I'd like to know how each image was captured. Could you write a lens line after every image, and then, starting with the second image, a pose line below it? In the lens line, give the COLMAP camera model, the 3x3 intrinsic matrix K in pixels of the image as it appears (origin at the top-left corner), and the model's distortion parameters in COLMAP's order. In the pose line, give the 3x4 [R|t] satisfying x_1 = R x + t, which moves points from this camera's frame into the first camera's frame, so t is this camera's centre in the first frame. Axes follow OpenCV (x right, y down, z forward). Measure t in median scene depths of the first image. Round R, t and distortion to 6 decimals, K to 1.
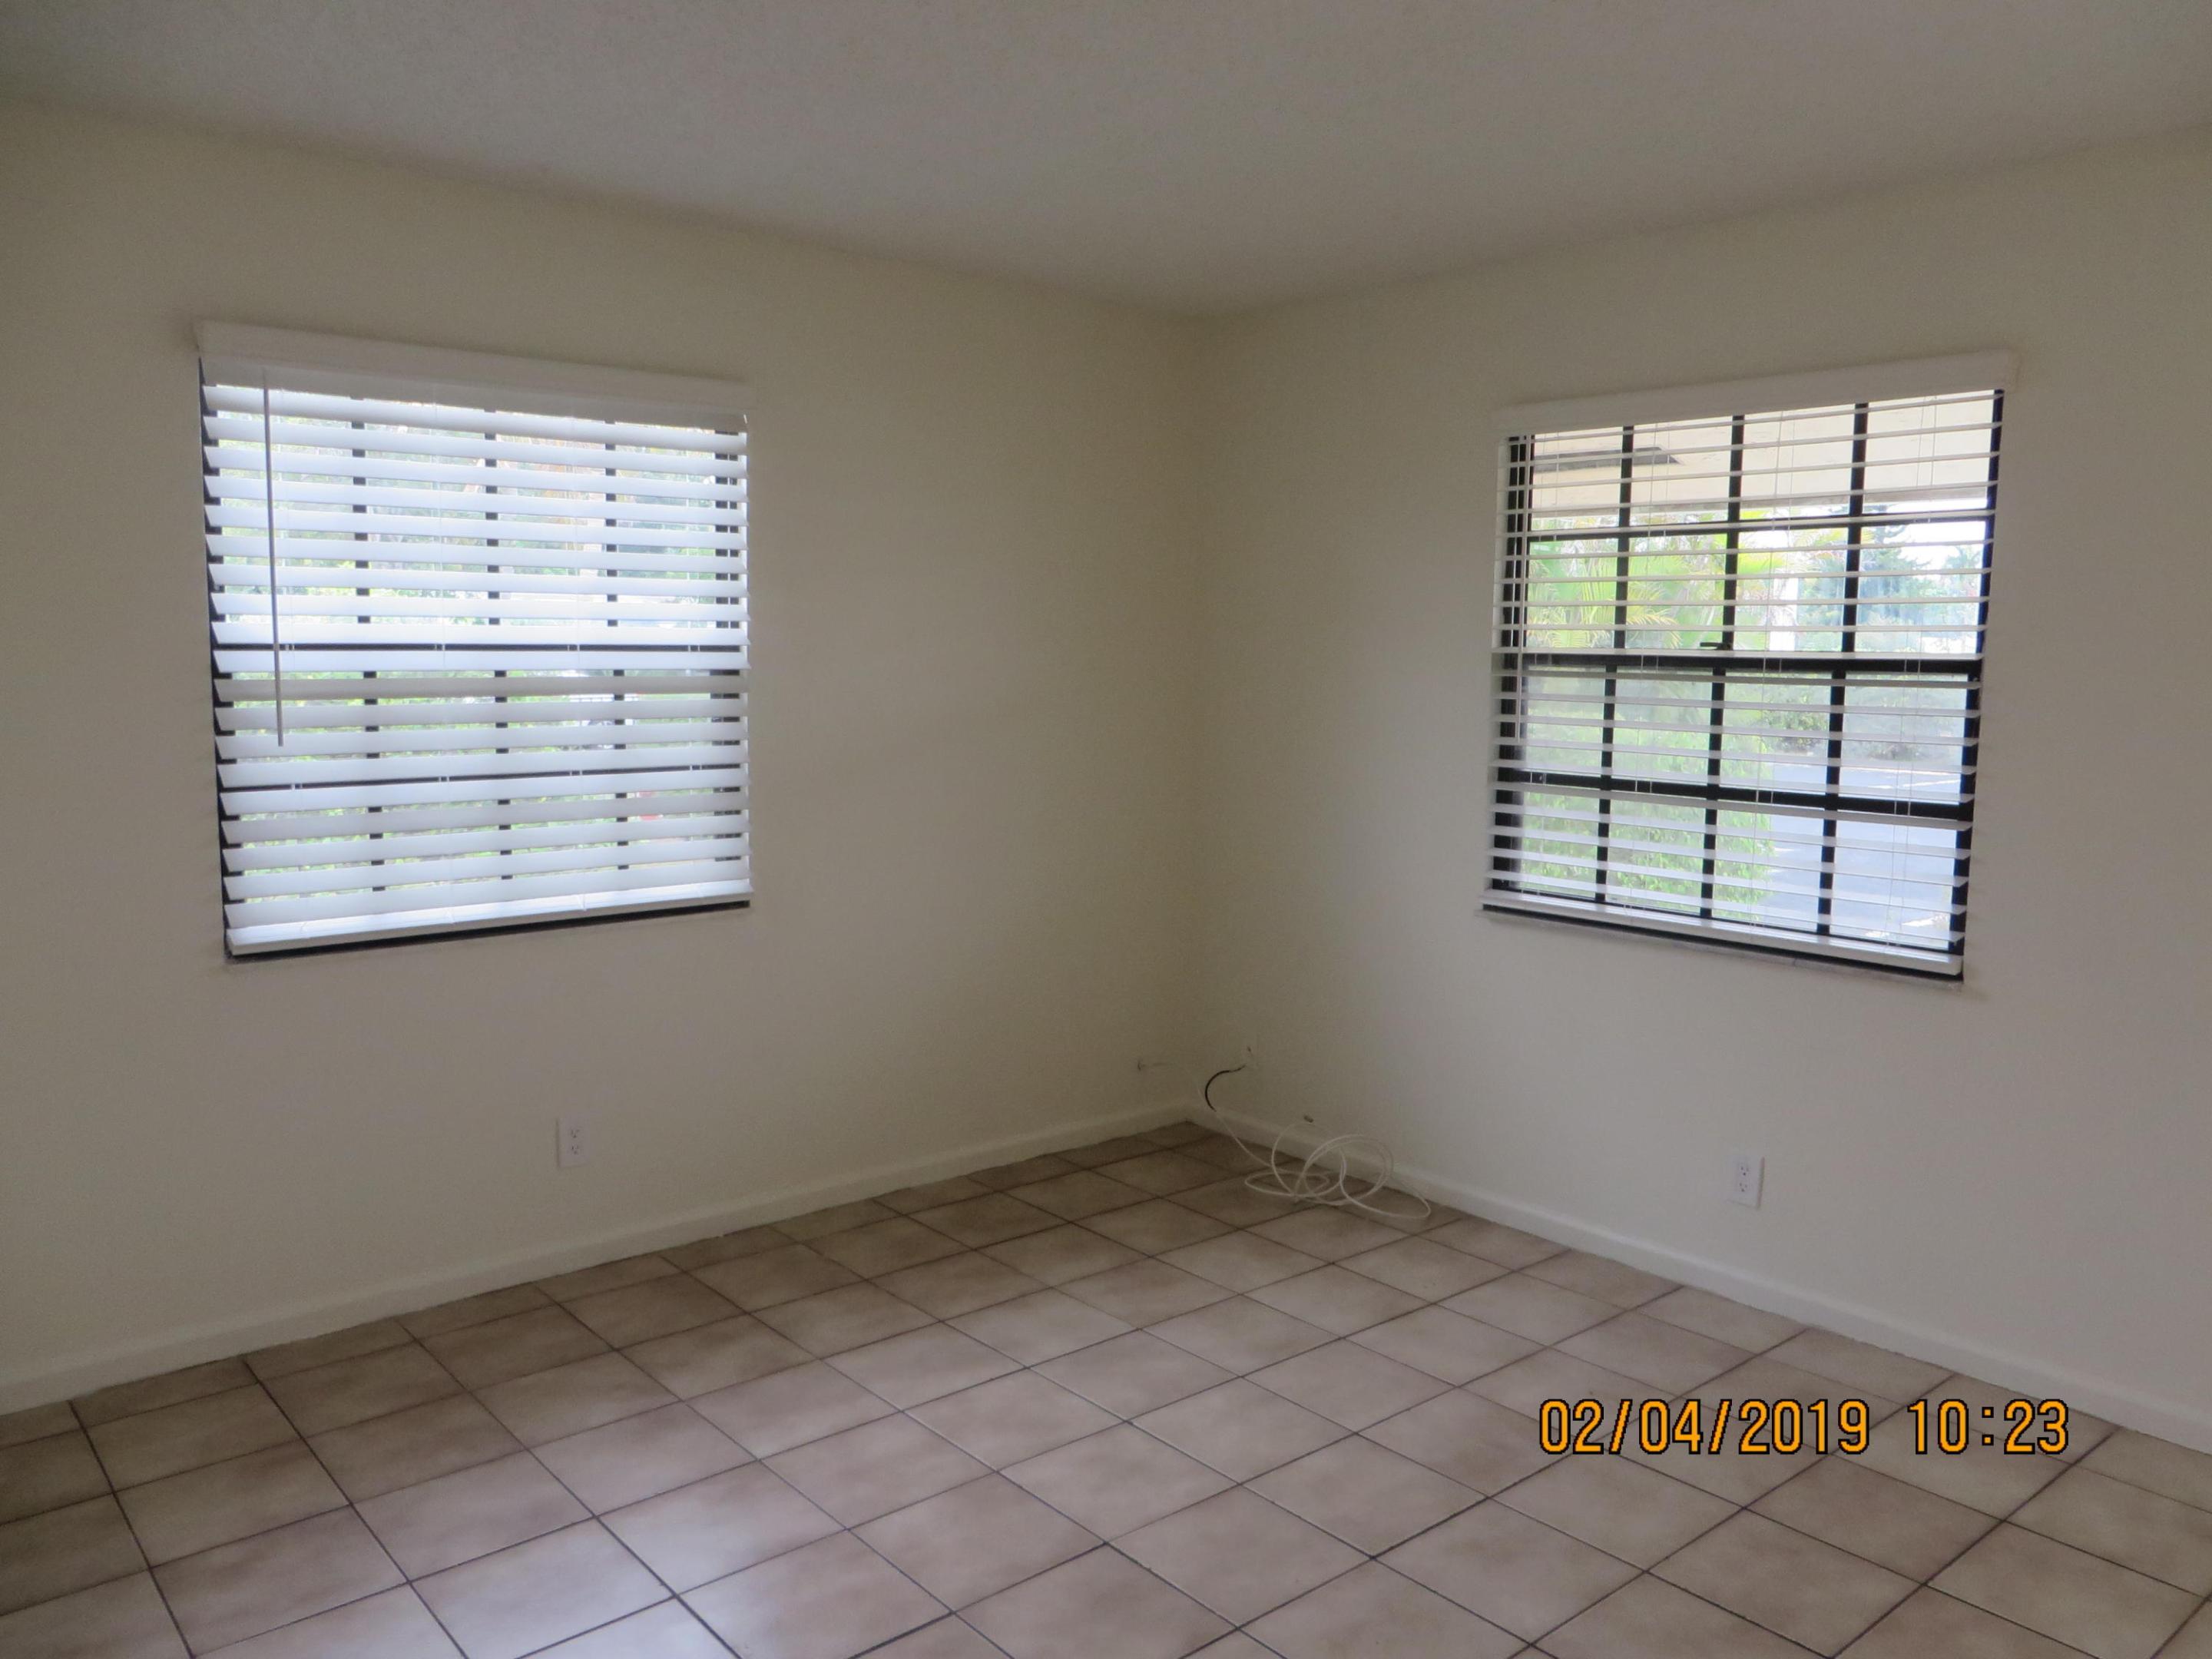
lens RADIAL K [[1665.1, 0, 1118.6], [0, 1665.1, 833.5], [0, 0, 1]] dist [-0.005007, -0.002506]
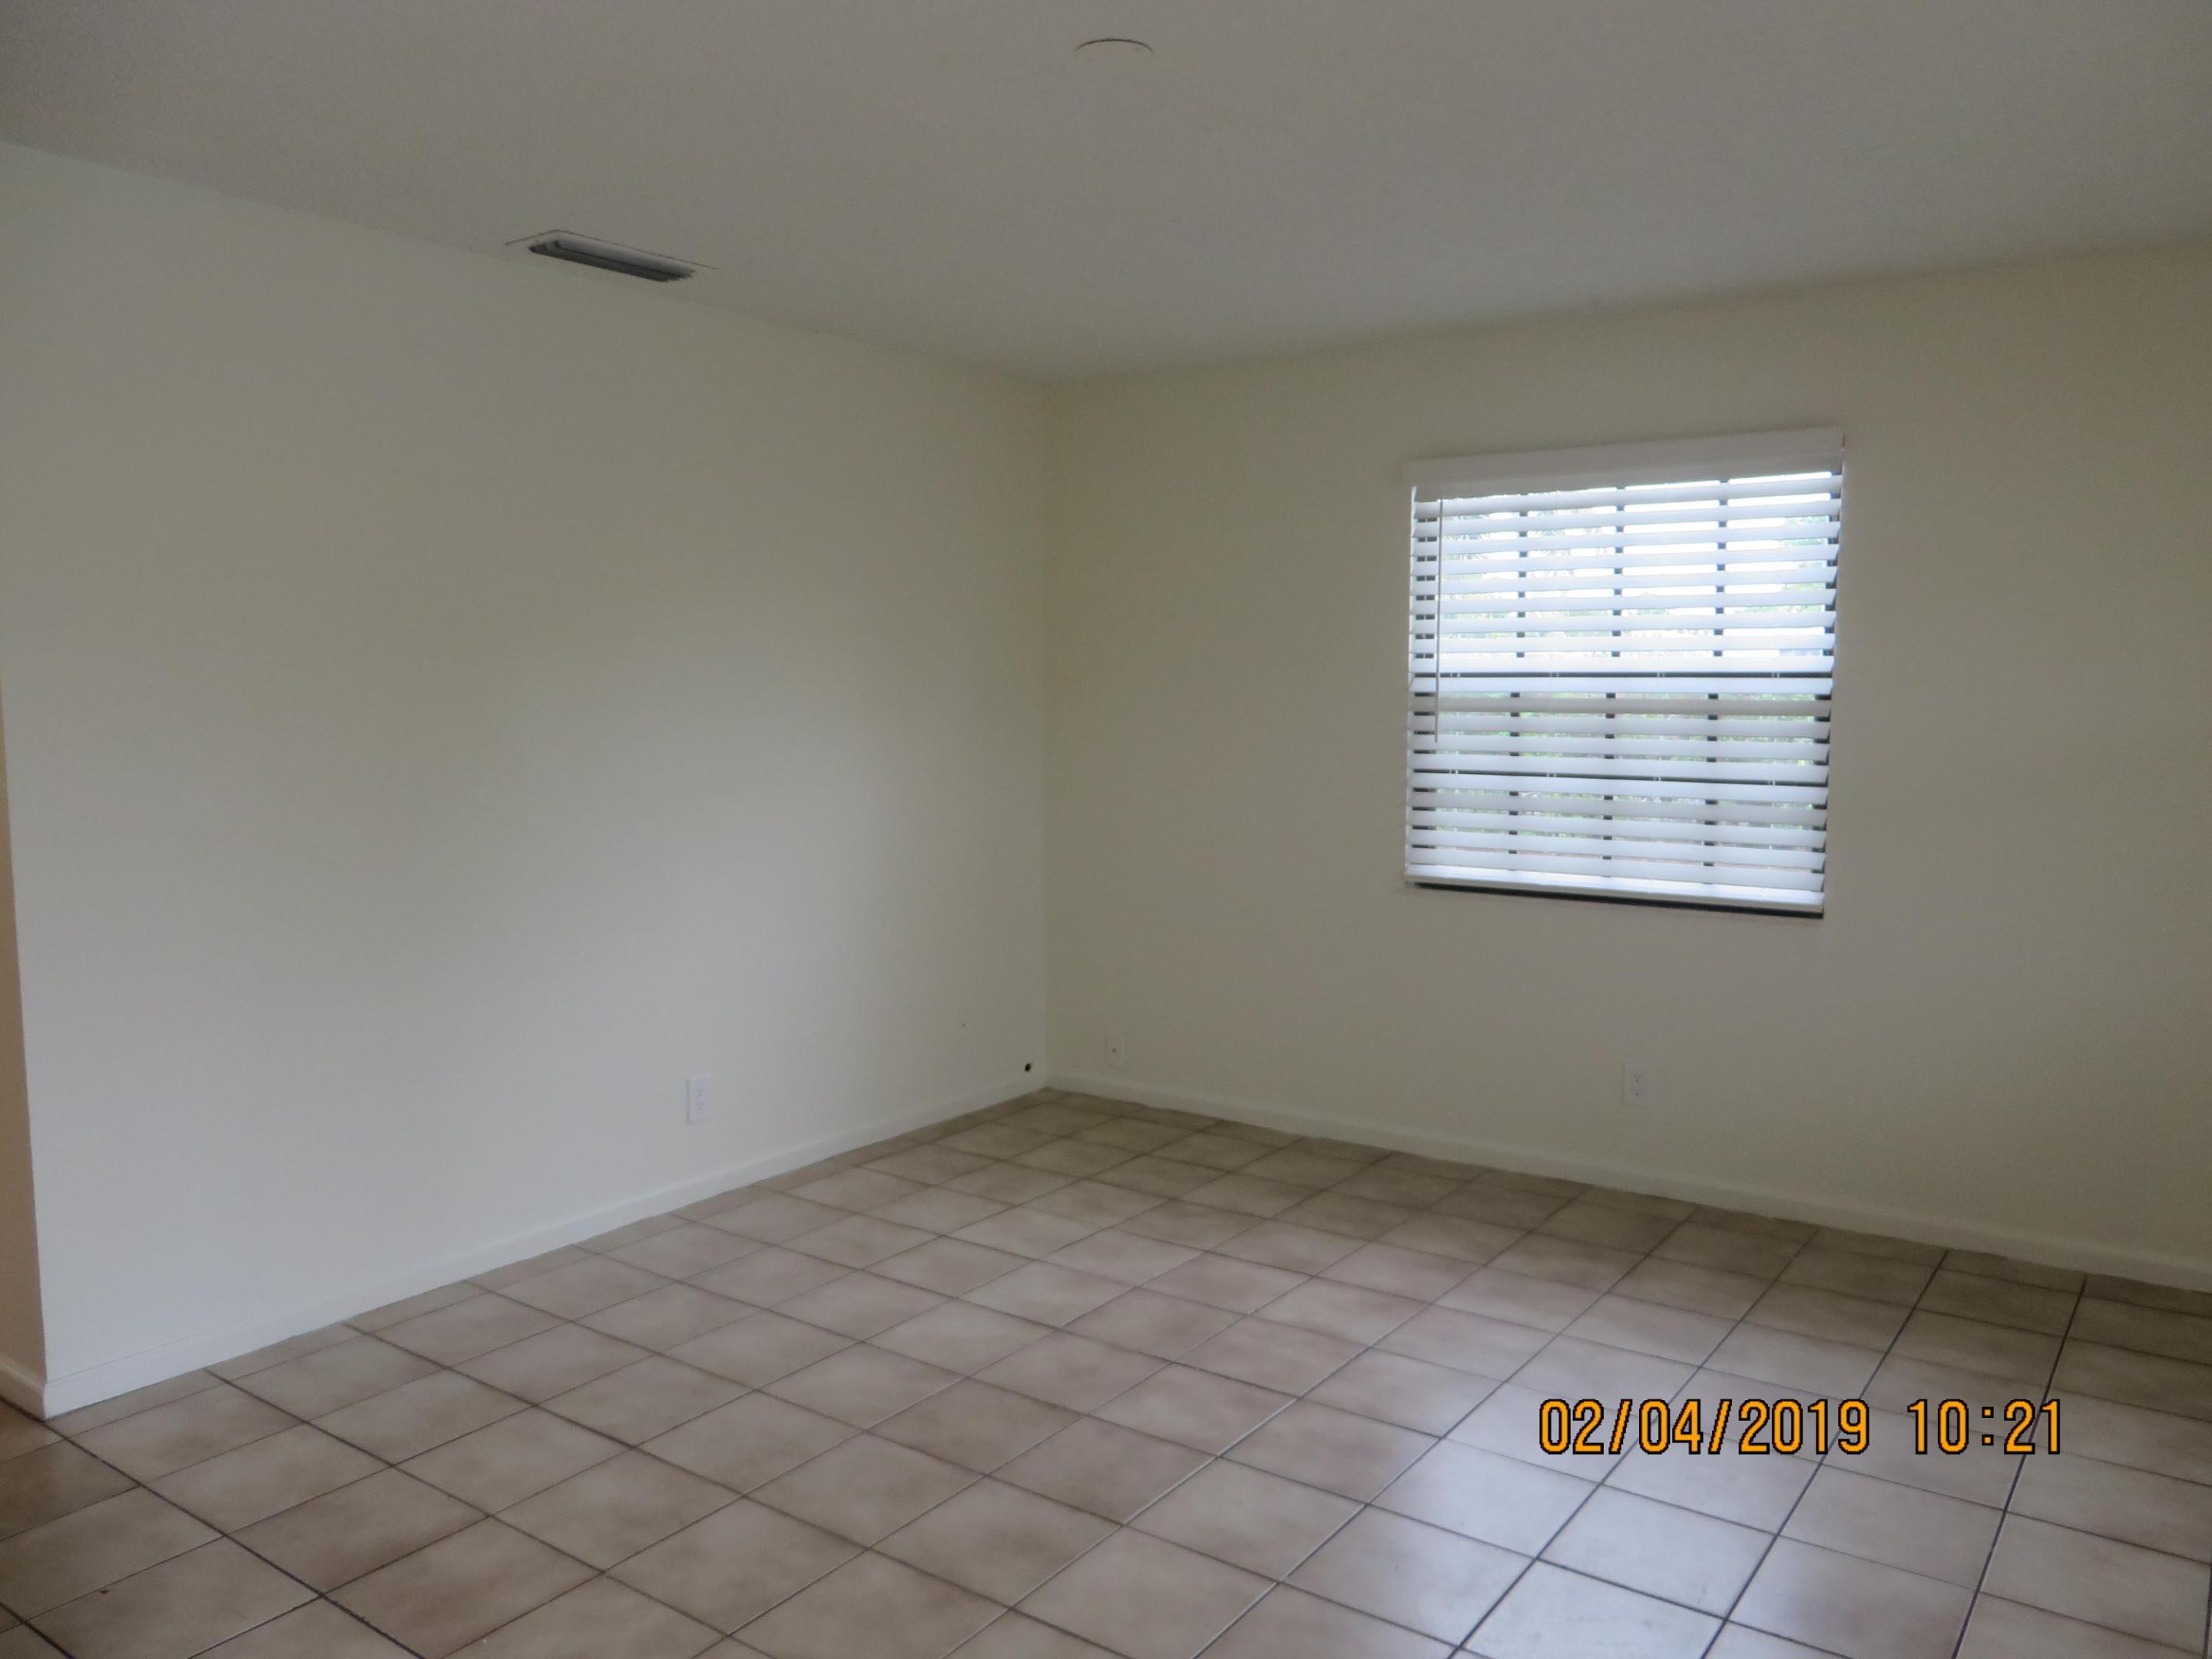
lens RADIAL K [[1665.1, 0, 1118.6], [0, 1665.1, 833.5], [0, 0, 1]] dist [-0.005007, -0.002506]
pose [[0.243266, 0.085833, -0.966154, 0.775476], [-0.104497, 0.992599, 0.061872, -0.032267], [0.964314, 0.085909, 0.250434, 0.342088]]
